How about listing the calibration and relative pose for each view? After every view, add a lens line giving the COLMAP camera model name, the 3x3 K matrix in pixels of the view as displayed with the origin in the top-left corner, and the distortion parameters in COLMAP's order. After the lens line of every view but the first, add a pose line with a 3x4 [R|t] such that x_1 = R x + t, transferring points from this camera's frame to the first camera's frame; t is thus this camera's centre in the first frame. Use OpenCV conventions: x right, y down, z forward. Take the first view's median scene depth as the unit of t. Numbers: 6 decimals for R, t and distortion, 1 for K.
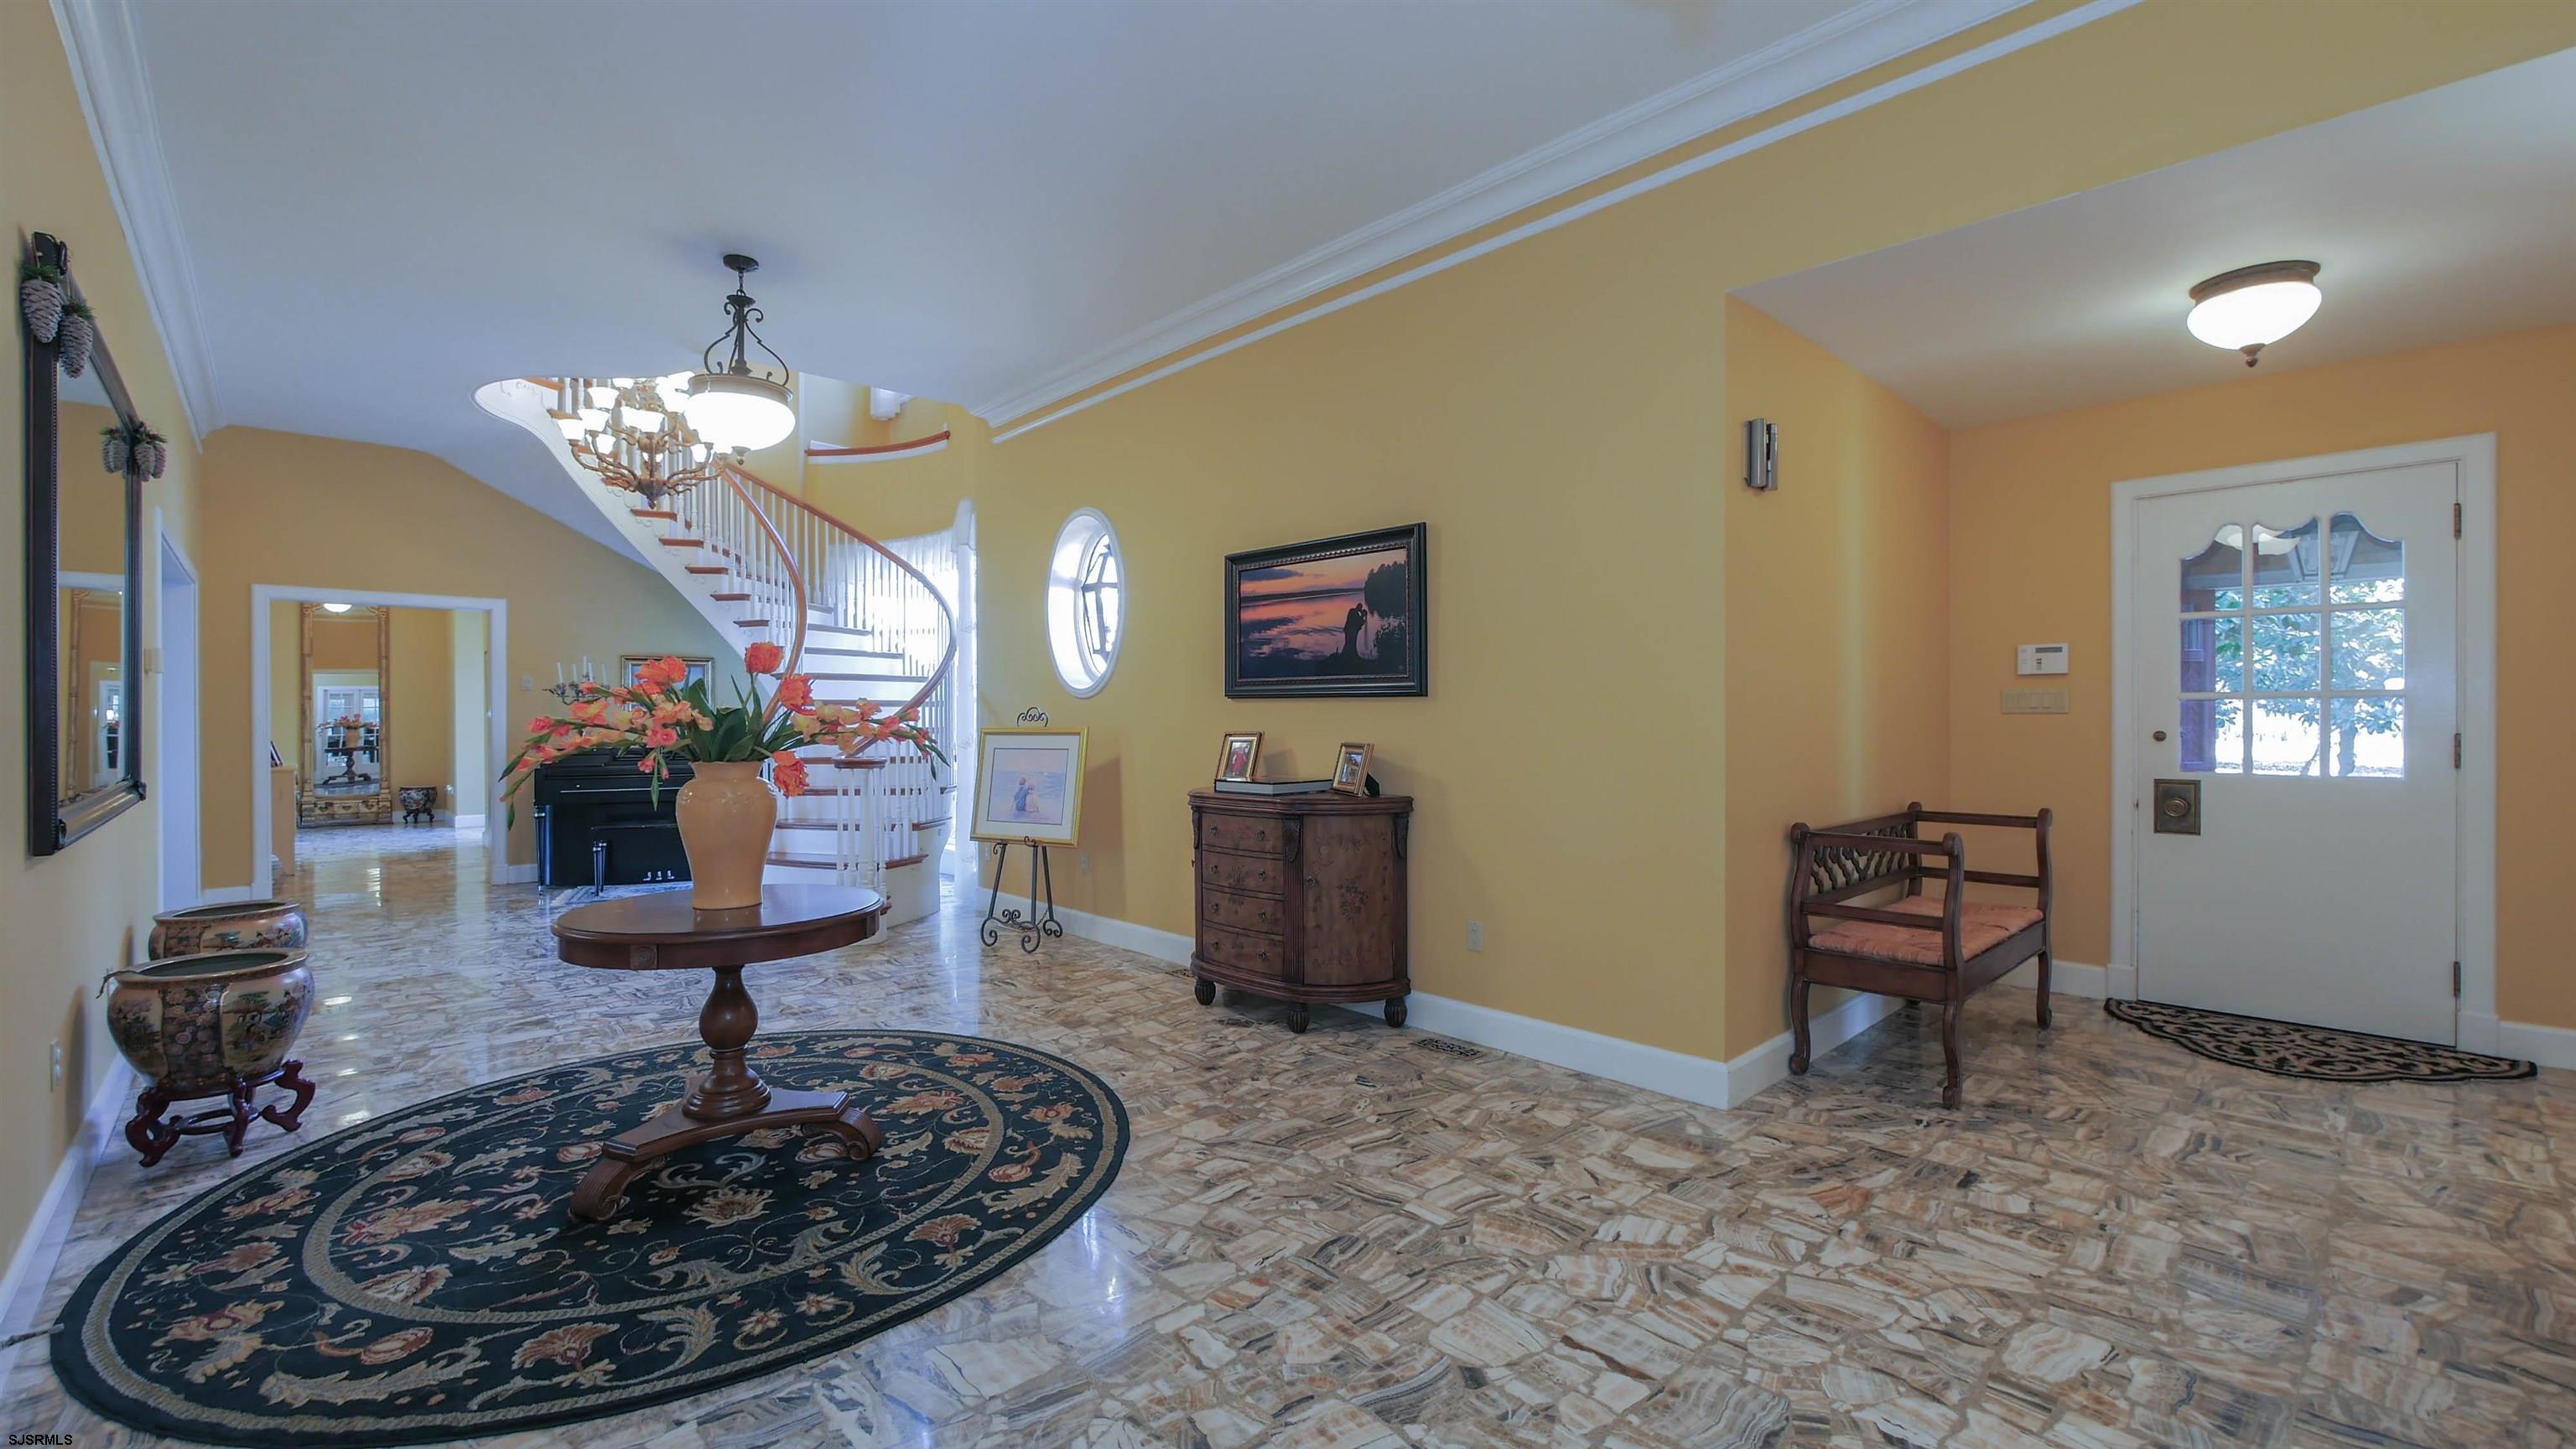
lens RADIAL K [[1078.1, 0, 1280.0], [0, 1078.1, 722.4], [0, 0, 1]] dist [-0.001372, 0.000011]
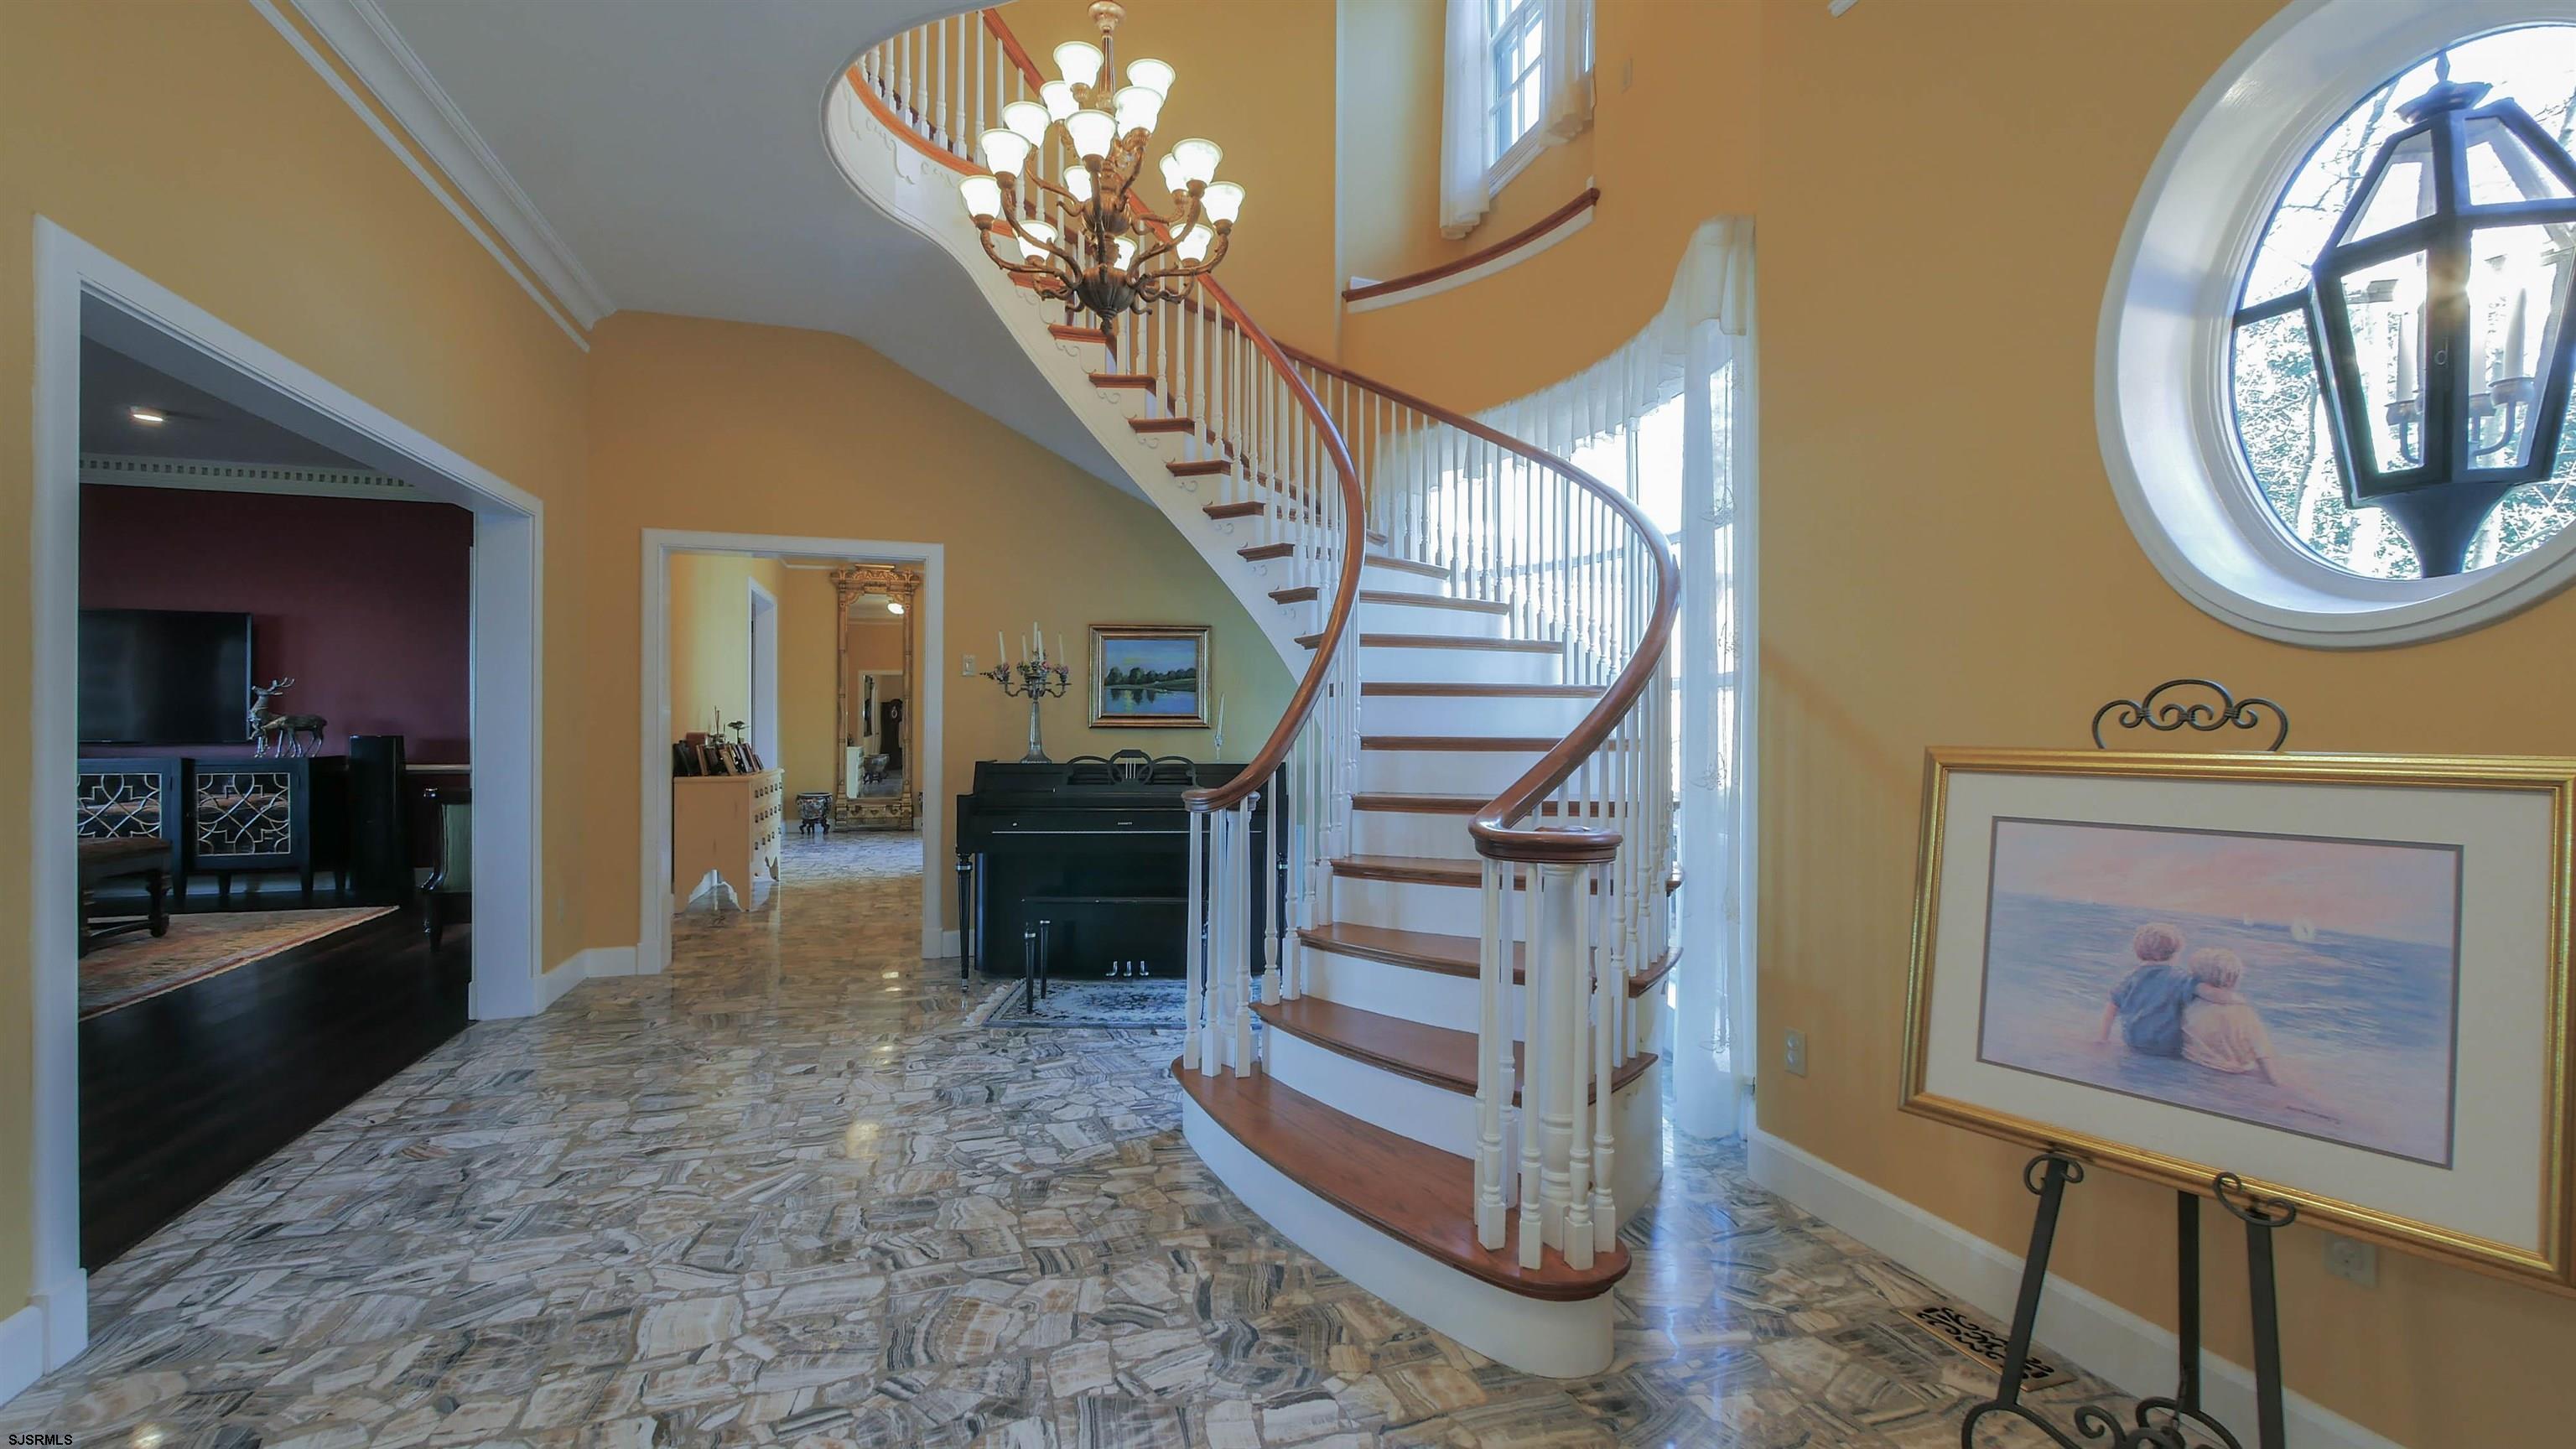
lens RADIAL K [[1078.1, 0, 1280.0], [0, 1078.1, 722.4], [0, 0, 1]] dist [-0.001372, 0.000011]
pose [[0.906491, 0.007548, -0.422158, -0.324039], [-0.009673, 0.999949, -0.002891, 0.000070], [0.422114, 0.006704, 0.906518, 0.652083]]
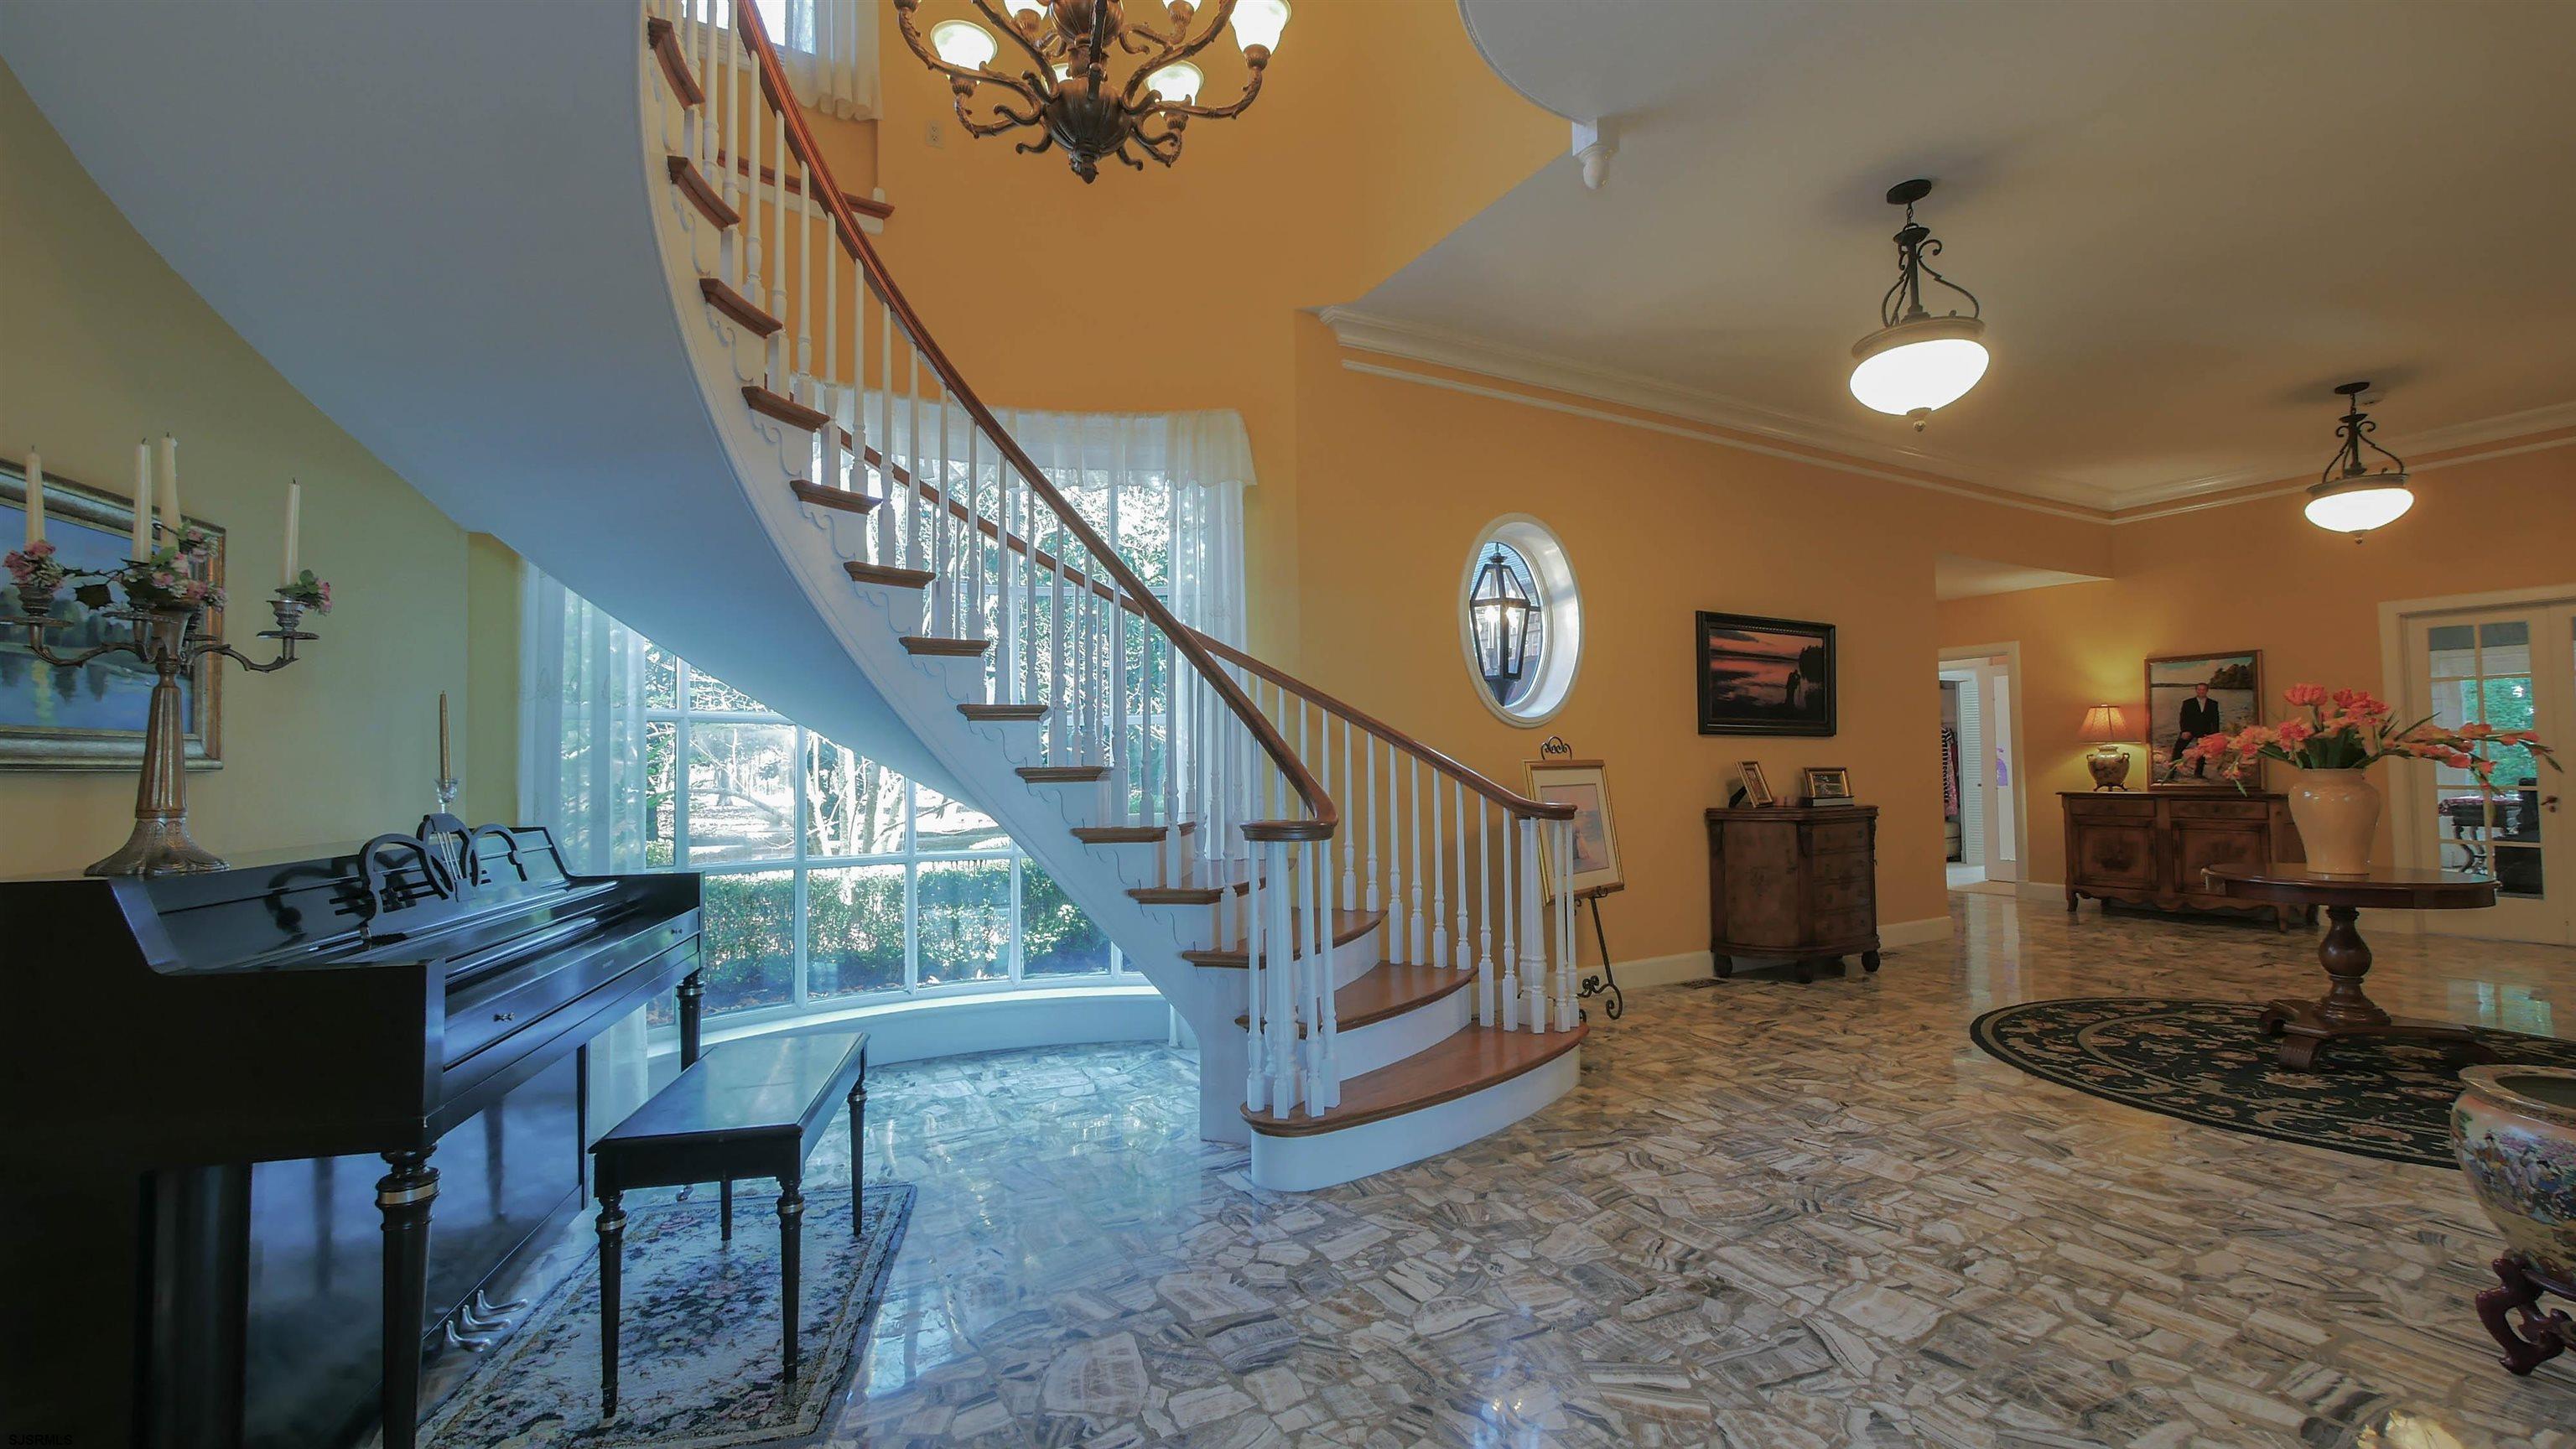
lens RADIAL K [[1046.8, 0, 1288.0], [0, 1046.8, 724.5], [0, 0, 1]] dist [-0.004343, -0.000288]
pose [[0.230138, 0.042120, 0.972246, -1.052771], [0.016295, 0.998756, -0.047126, 0.010674], [-0.973022, 0.026688, 0.229165, 1.004466]]
